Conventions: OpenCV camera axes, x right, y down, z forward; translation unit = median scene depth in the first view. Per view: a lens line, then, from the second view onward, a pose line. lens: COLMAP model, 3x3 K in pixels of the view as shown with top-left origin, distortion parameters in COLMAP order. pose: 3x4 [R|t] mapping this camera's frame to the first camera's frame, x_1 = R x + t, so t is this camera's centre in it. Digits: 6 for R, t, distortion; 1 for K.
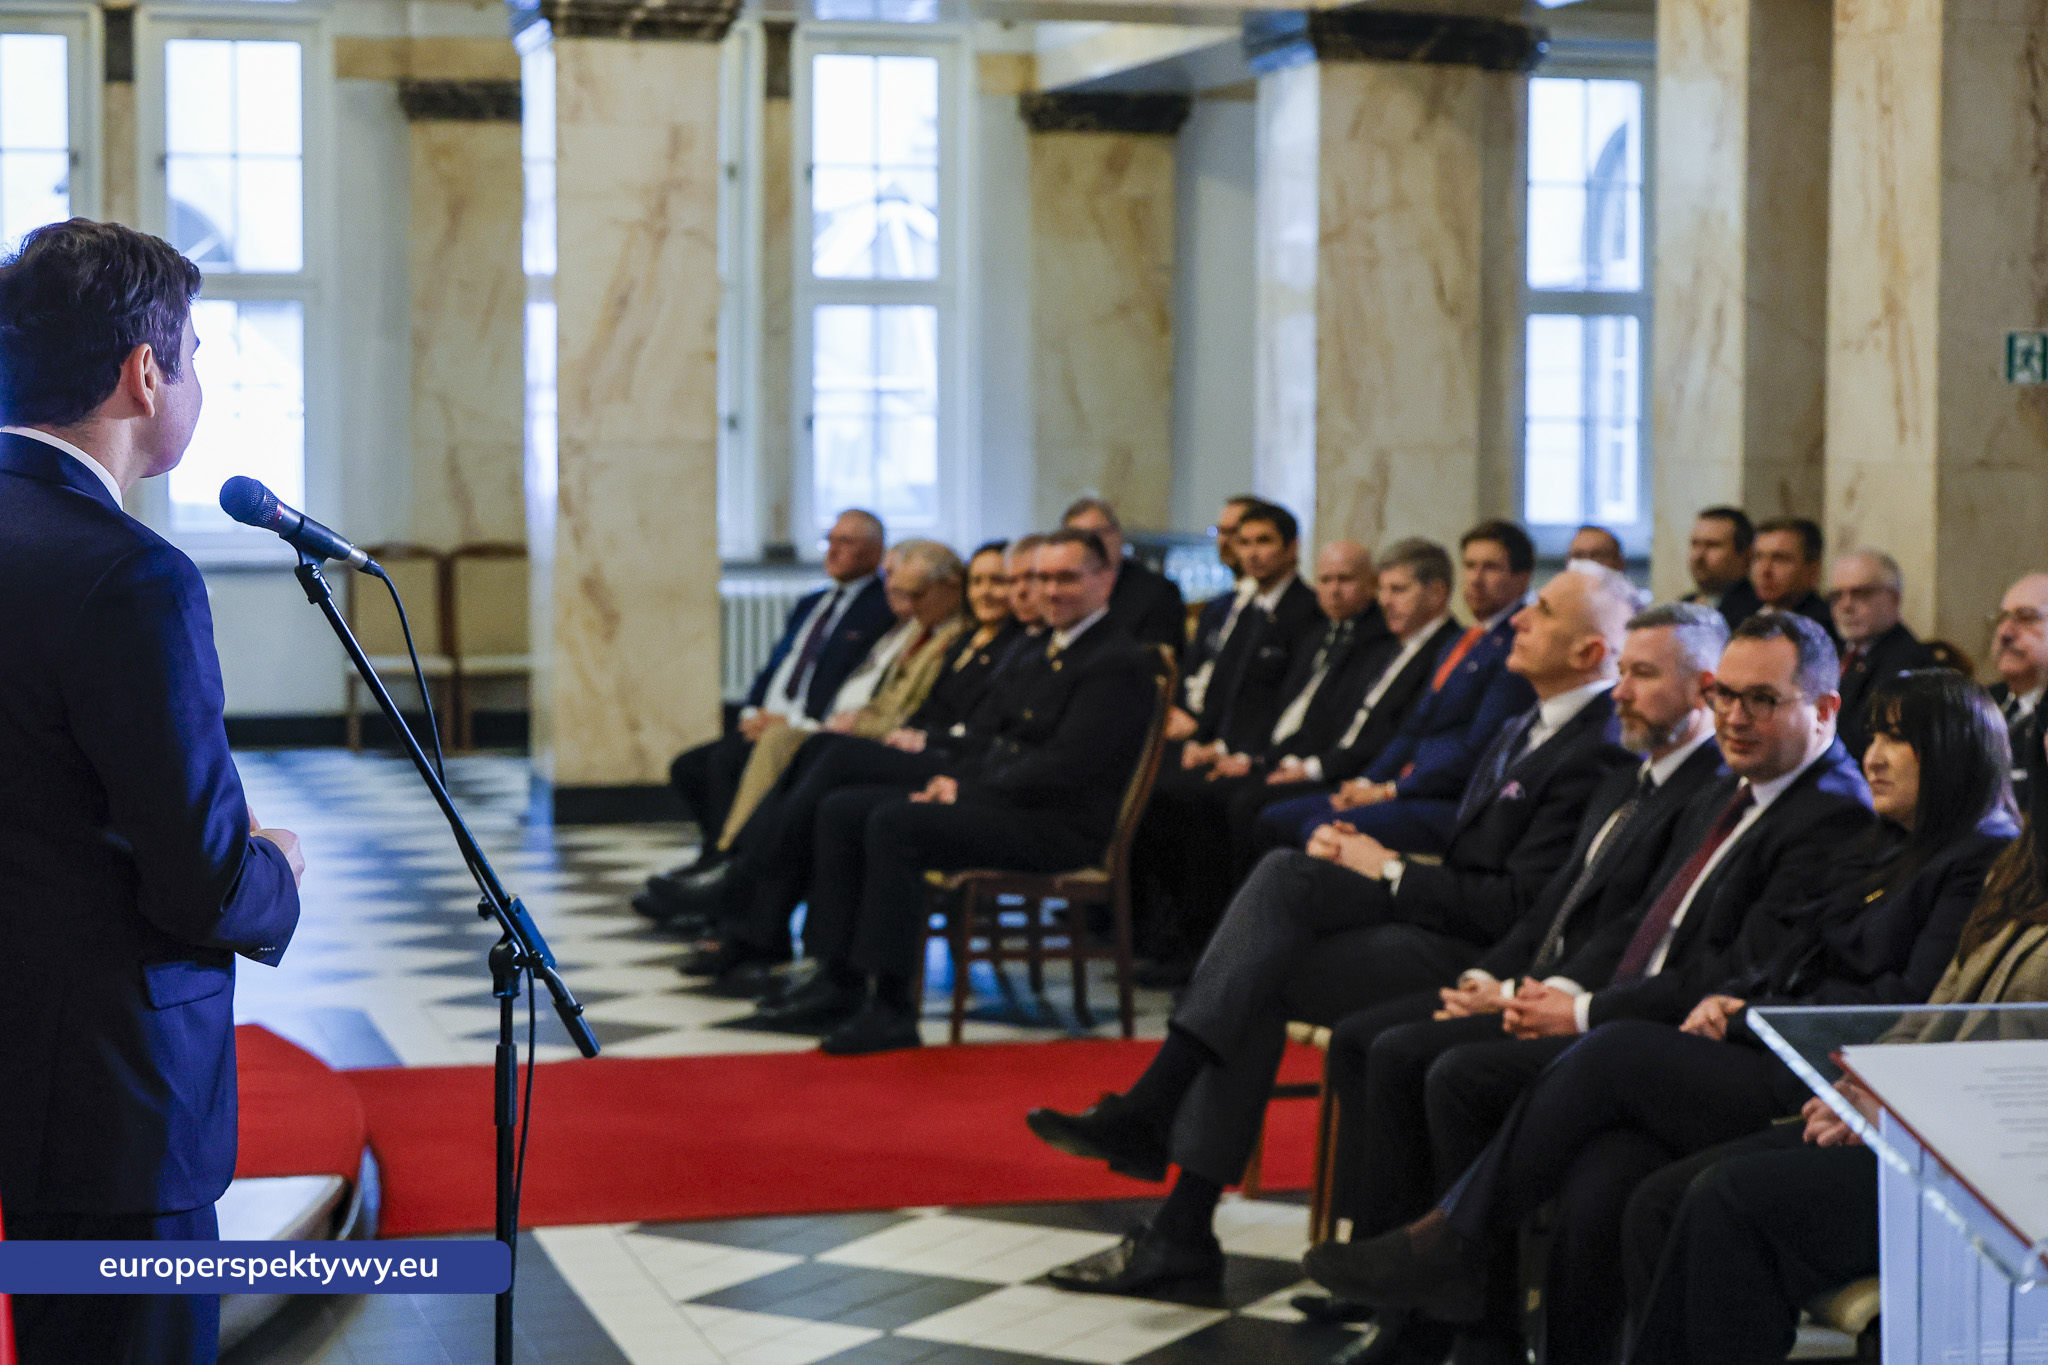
lens RADIAL K [[4302.7, 0, 1024.0], [0, 4302.7, 682.5], [0, 0, 1]] dist [0.012988, 0.440206]
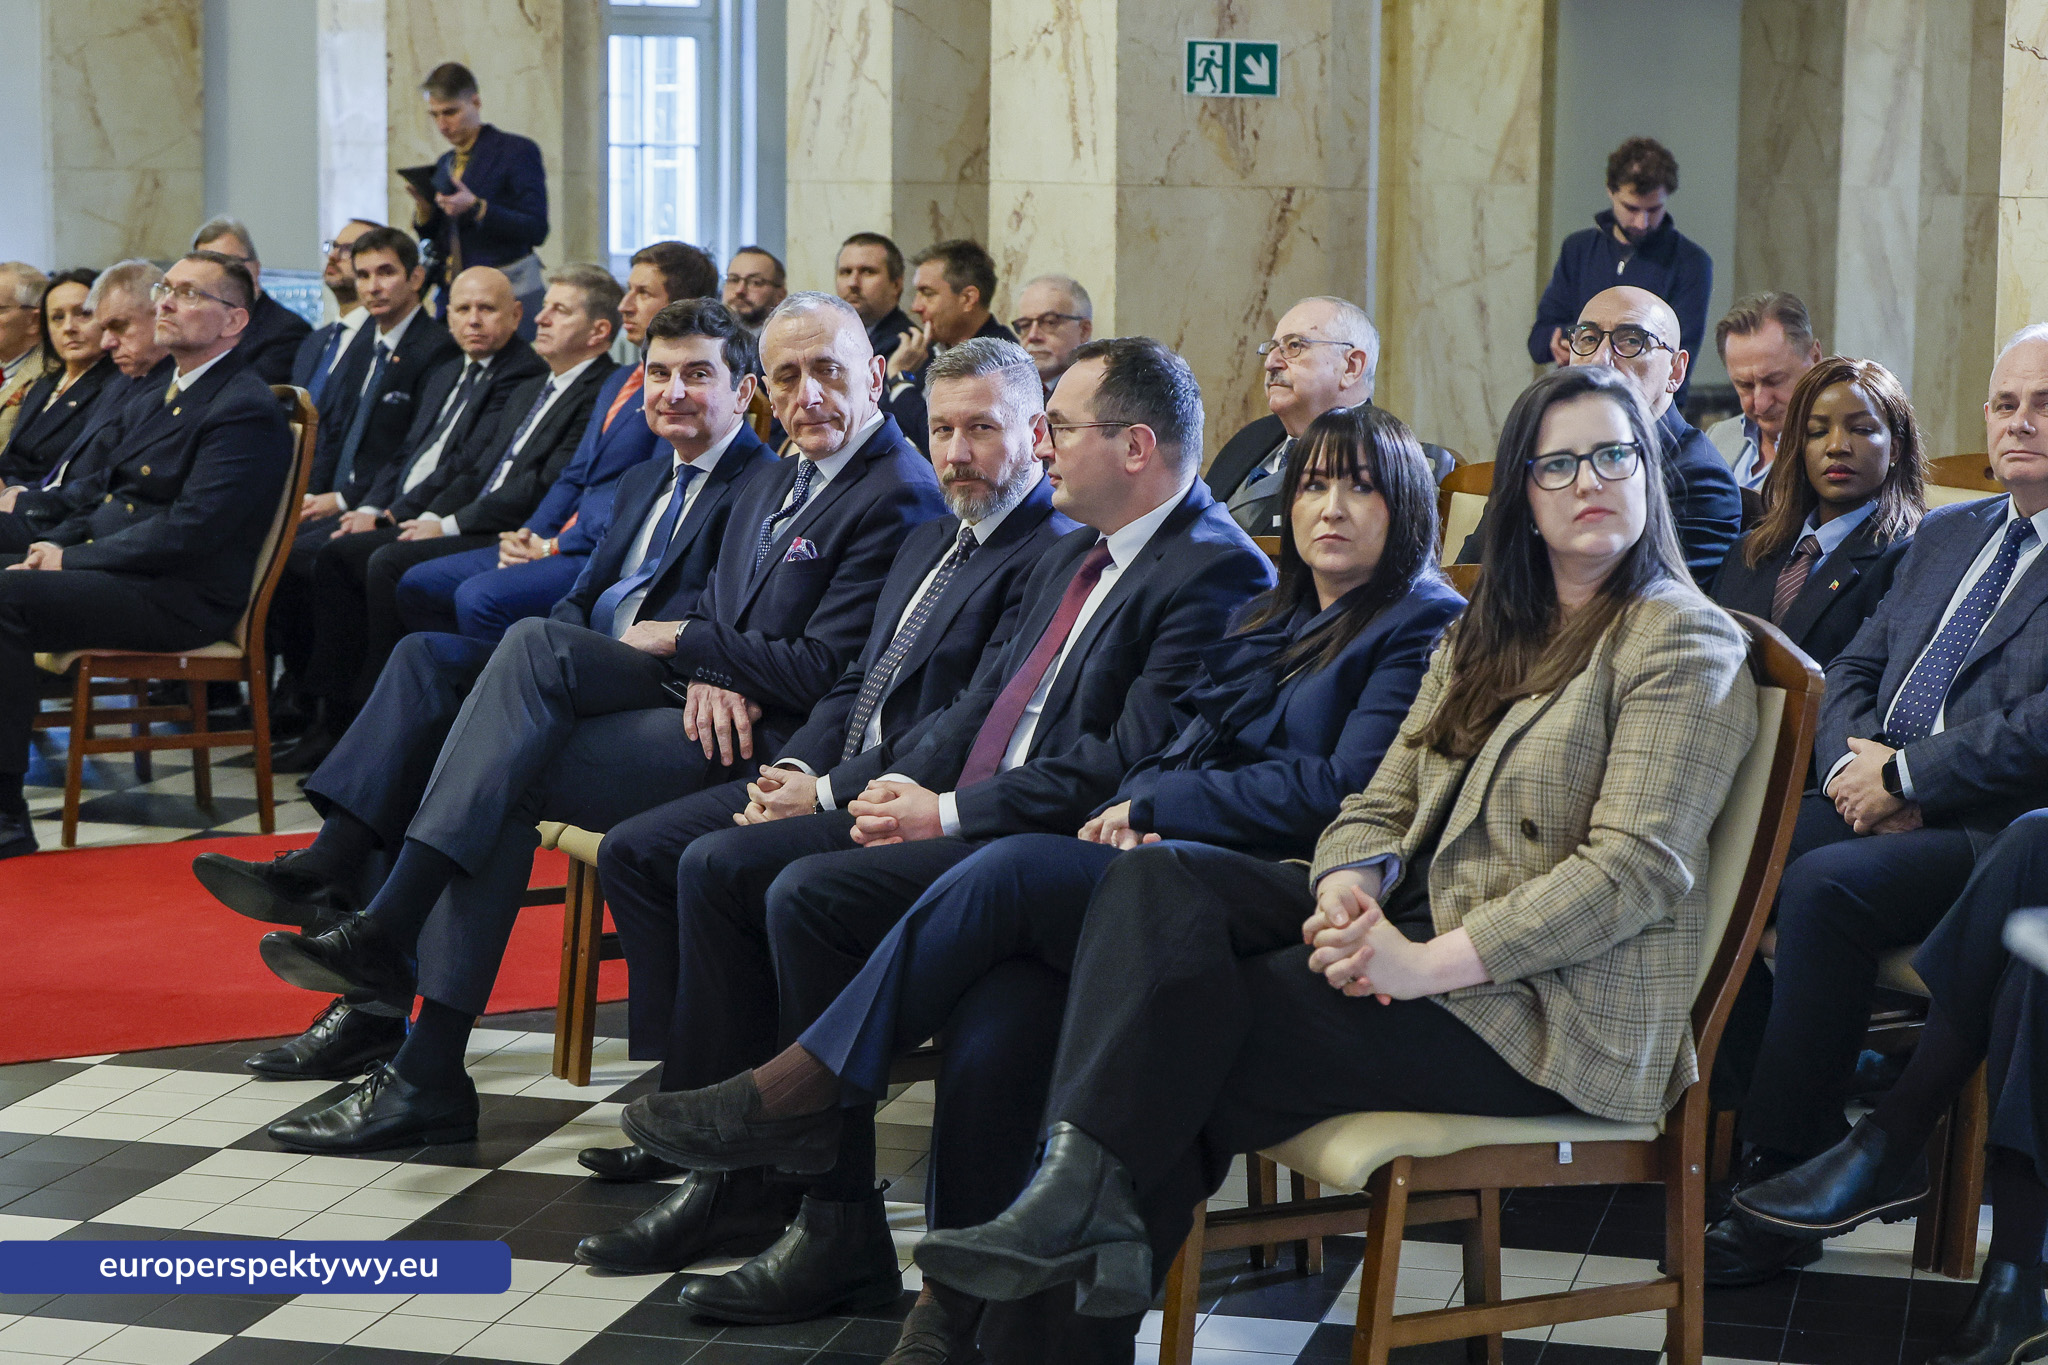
lens RADIAL K [[4302.7, 0, 1024.0], [0, 4302.7, 682.5], [0, 0, 1]] dist [0.012988, 0.440206]
pose [[0.970945, -0.028343, 0.237619, -0.032110], [0.013895, 0.997963, 0.062261, -0.001070], [-0.238899, -0.057150, 0.969361, 0.100224]]
